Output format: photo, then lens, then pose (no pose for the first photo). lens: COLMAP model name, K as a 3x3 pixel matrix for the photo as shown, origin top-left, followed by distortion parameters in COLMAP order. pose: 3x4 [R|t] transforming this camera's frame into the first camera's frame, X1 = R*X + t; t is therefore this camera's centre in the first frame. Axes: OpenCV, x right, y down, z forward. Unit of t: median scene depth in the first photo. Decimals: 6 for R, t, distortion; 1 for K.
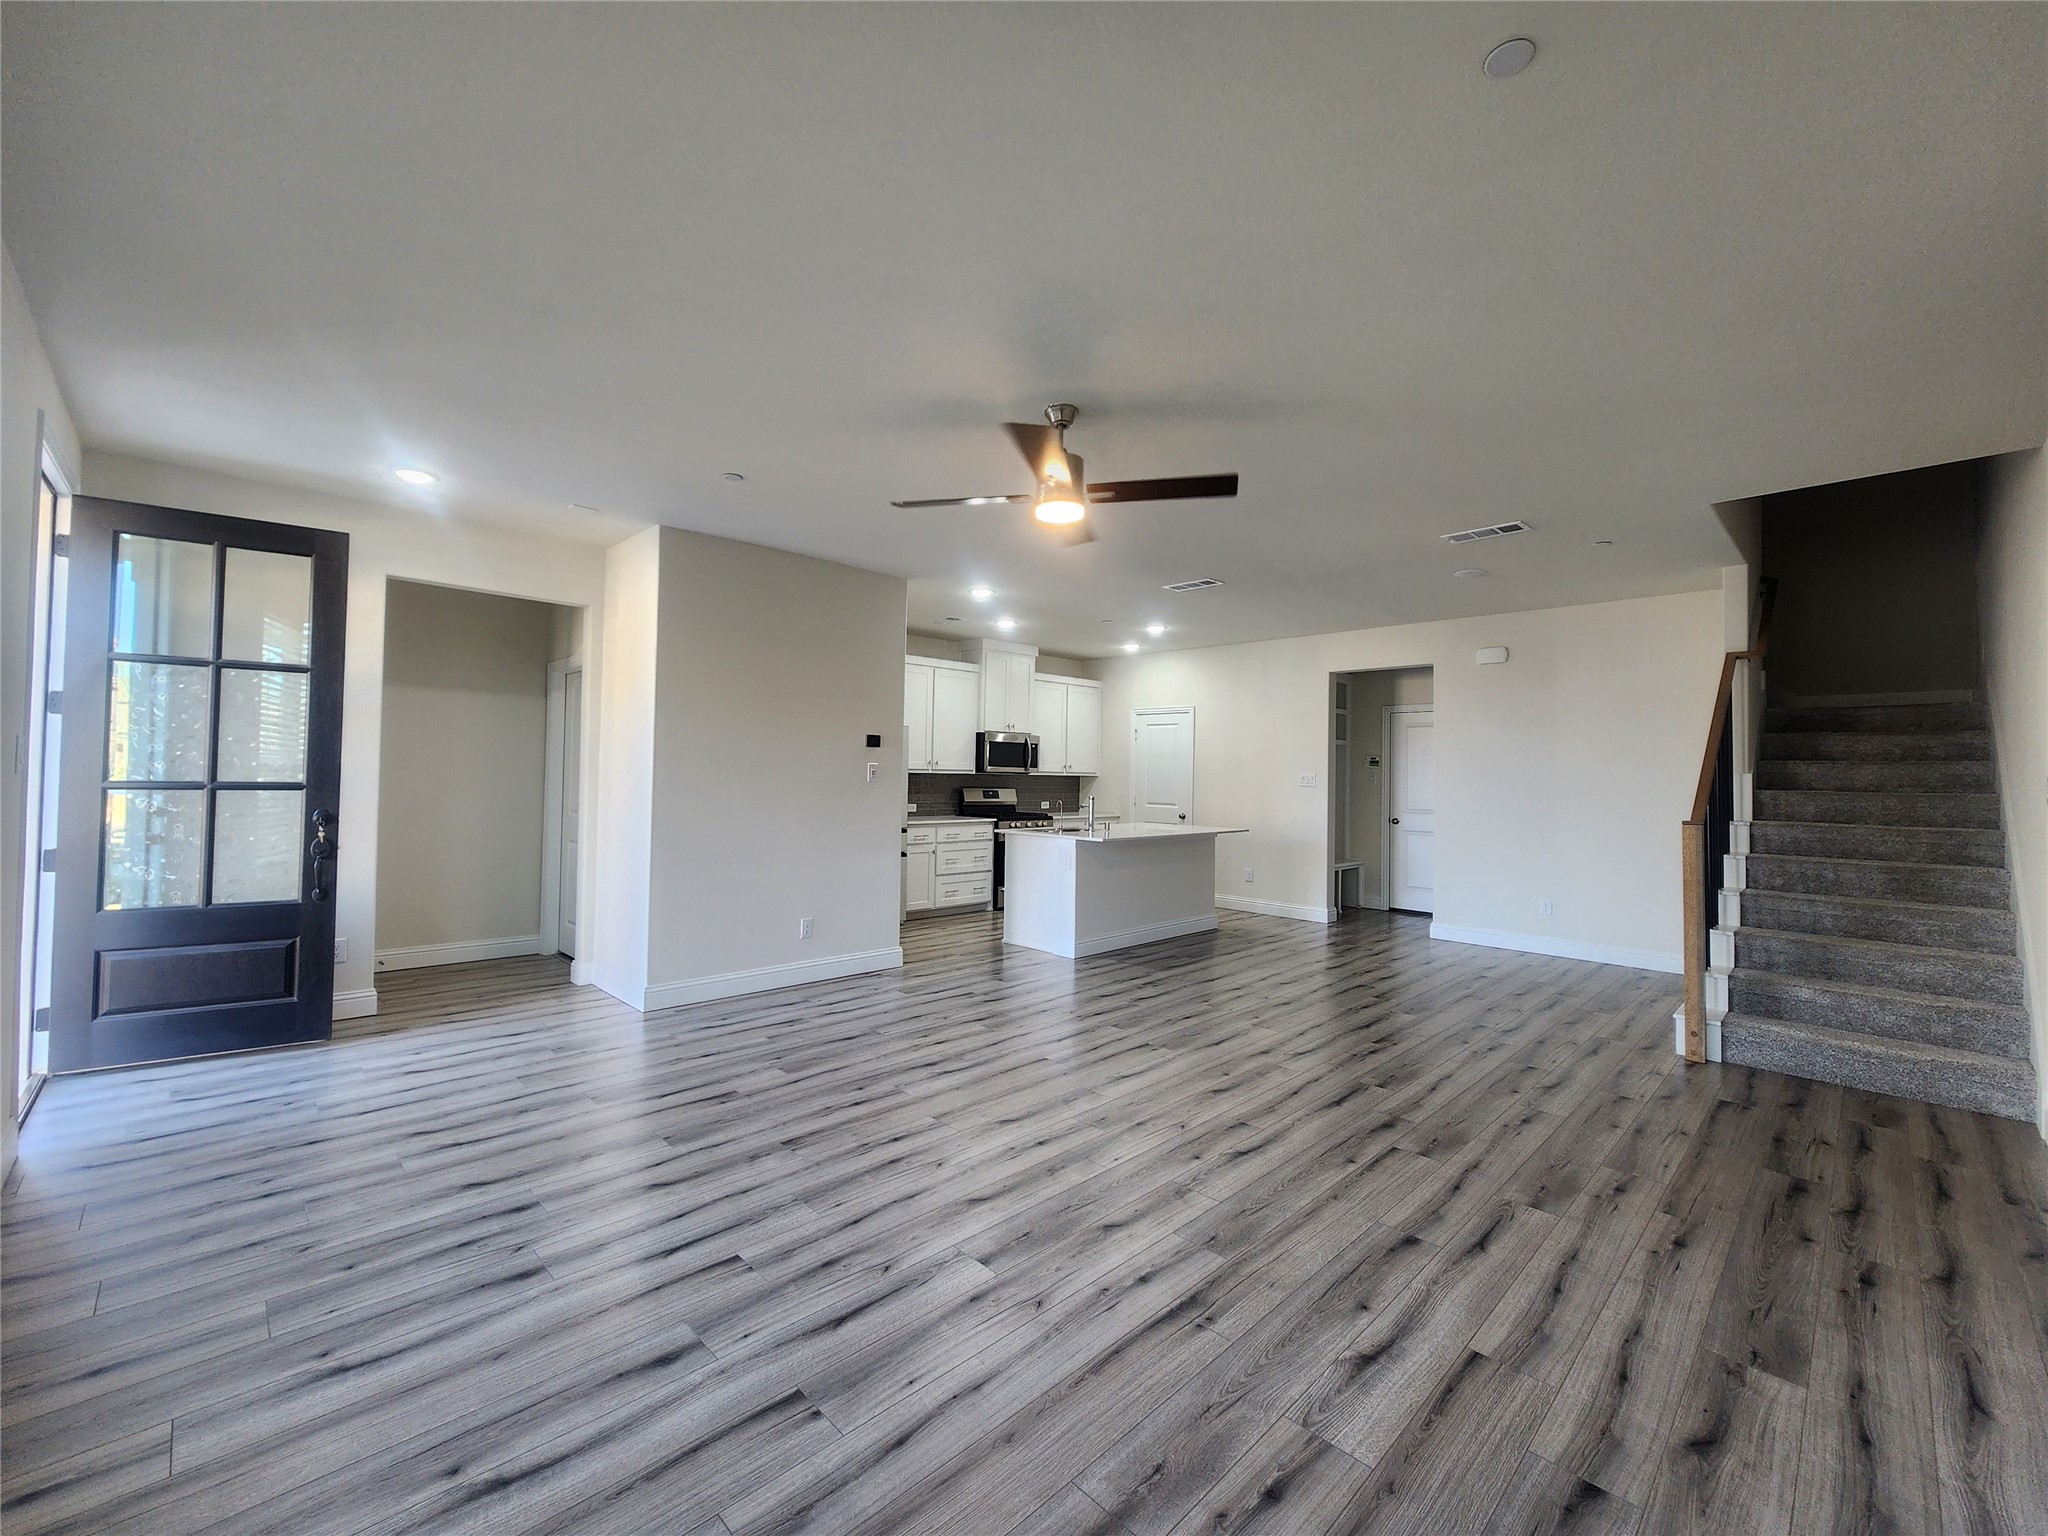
lens RADIAL K [[836.8, 0, 1021.1], [0, 836.8, 762.8], [0, 0, 1]] dist [0.004942, 0.000341]
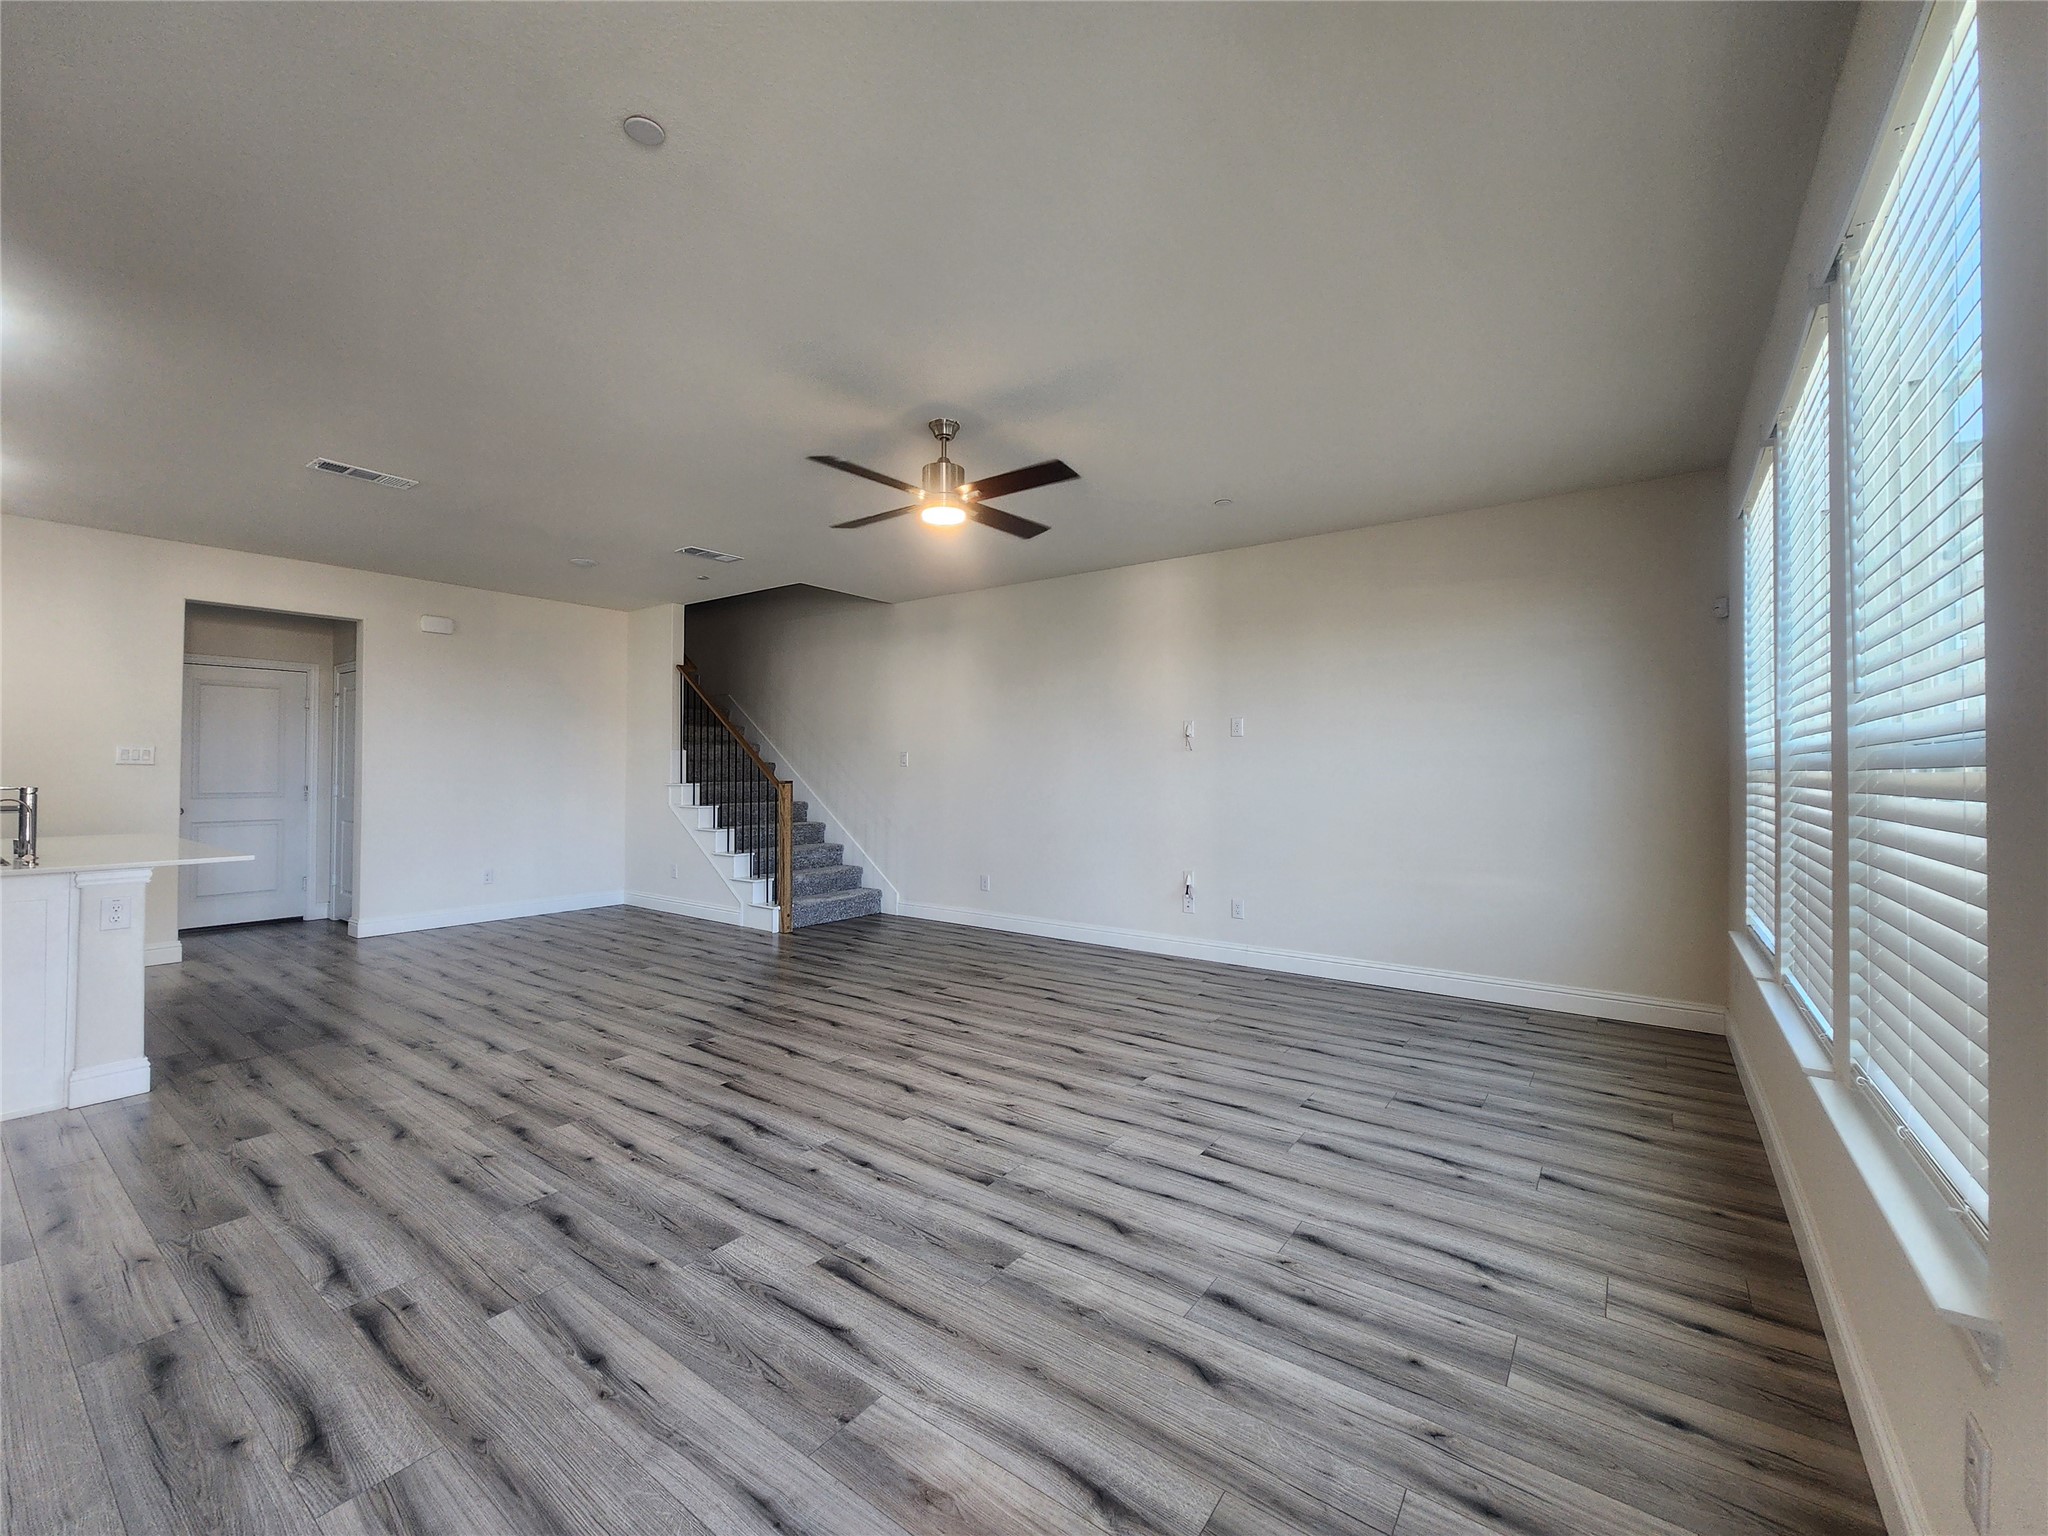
lens RADIAL K [[836.8, 0, 1025.0], [0, 836.8, 766.8], [0, 0, 1]] dist [0.004942, 0.000341]
pose [[-0.165164, -0.010834, 0.986207, -1.163457], [-0.023195, 0.999706, 0.007097, 0.027082], [-0.985993, -0.021703, -0.165366, 1.156314]]
